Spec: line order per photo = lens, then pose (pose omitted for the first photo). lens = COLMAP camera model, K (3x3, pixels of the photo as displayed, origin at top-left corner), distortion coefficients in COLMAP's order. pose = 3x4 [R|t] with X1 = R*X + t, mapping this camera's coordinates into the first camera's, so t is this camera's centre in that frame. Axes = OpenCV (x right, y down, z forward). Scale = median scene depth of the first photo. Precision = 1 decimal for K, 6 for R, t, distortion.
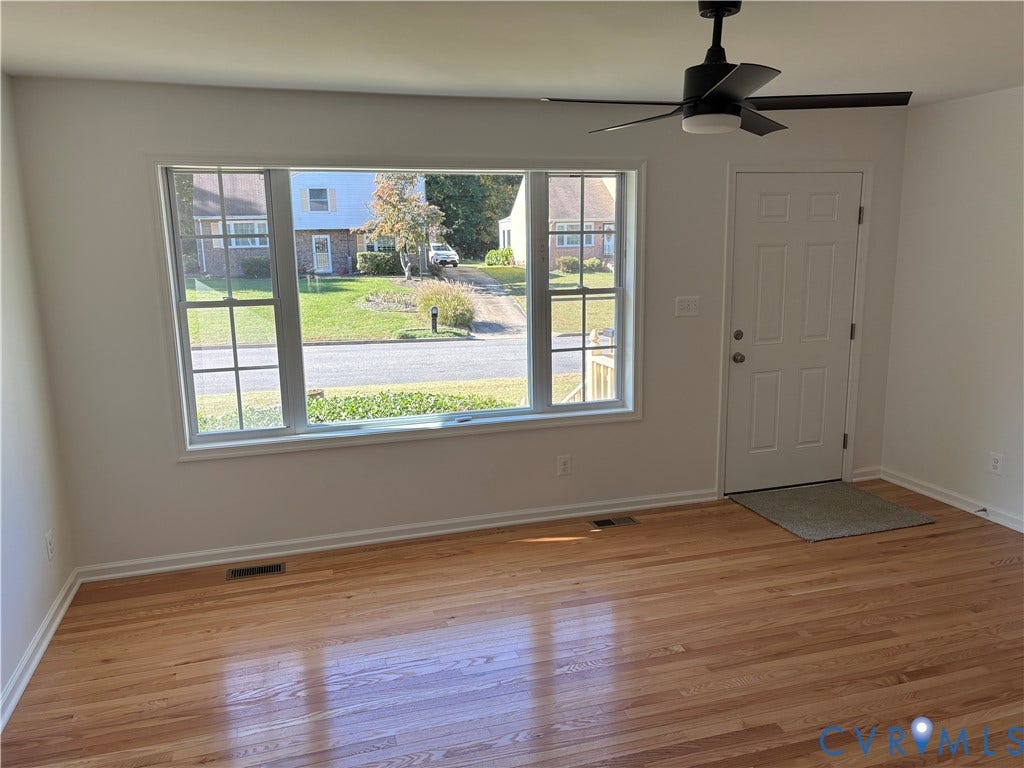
lens RADIAL K [[775.4, 0, 504.7], [0, 775.4, 382.4], [0, 0, 1]] dist [0.035954, -0.031722]
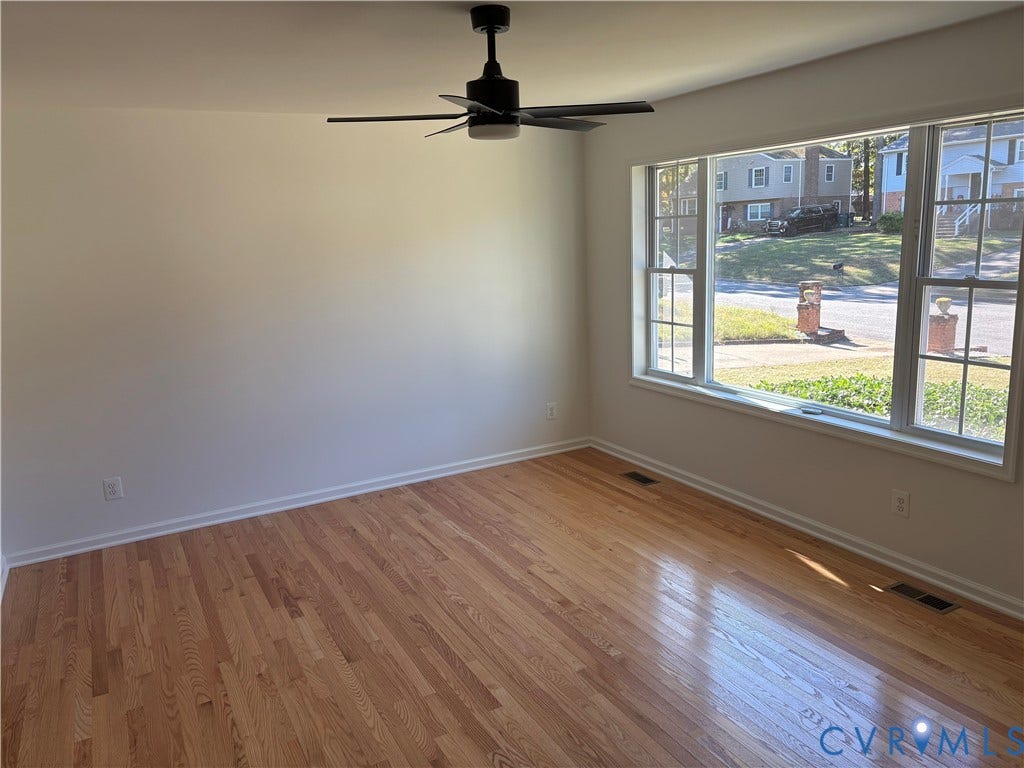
lens RADIAL K [[772.6, 0, 522.2], [0, 772.6, 385.1], [0, 0, 1]] dist [0.064671, -0.078561]
pose [[0.198882, 0.204359, -0.958480, 0.841369], [-0.135667, 0.974342, 0.179590, -0.113893], [0.970588, 0.094317, 0.221503, 0.505602]]
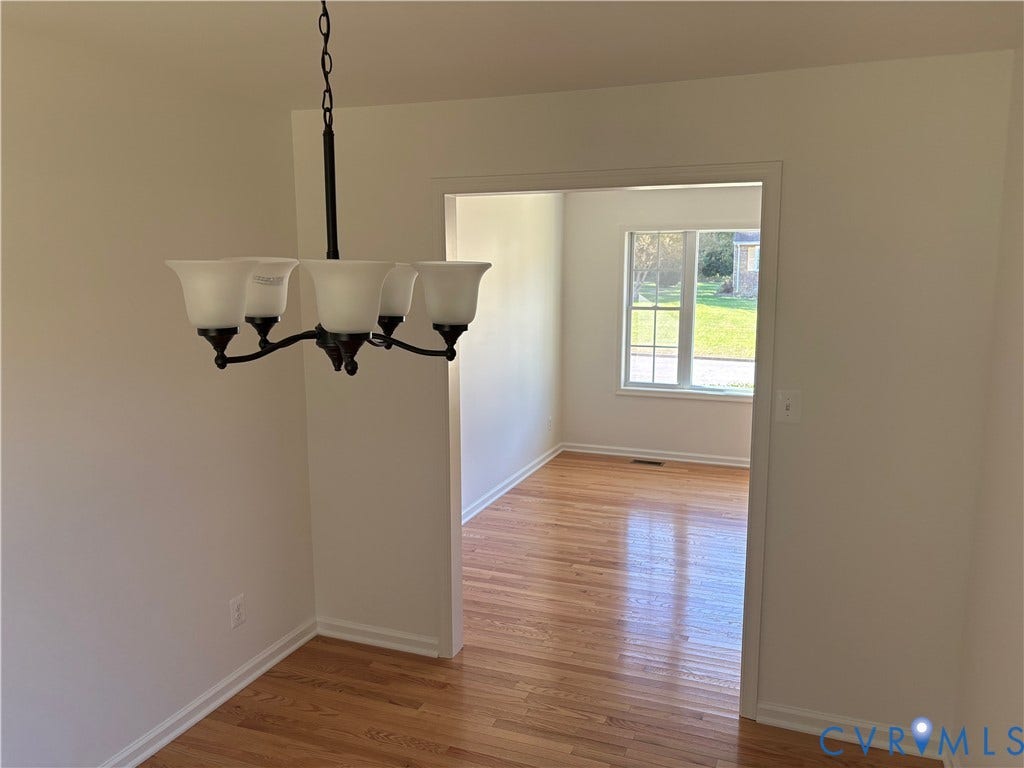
lens RADIAL K [[772.6, 0, 522.2], [0, 772.6, 385.1], [0, 0, 1]] dist [0.064671, -0.078561]
pose [[0.791441, 0.115946, -0.600148, 0.471202], [-0.129812, 0.991330, 0.020332, 0.071916], [0.597302, 0.061815, 0.799631, -0.550364]]
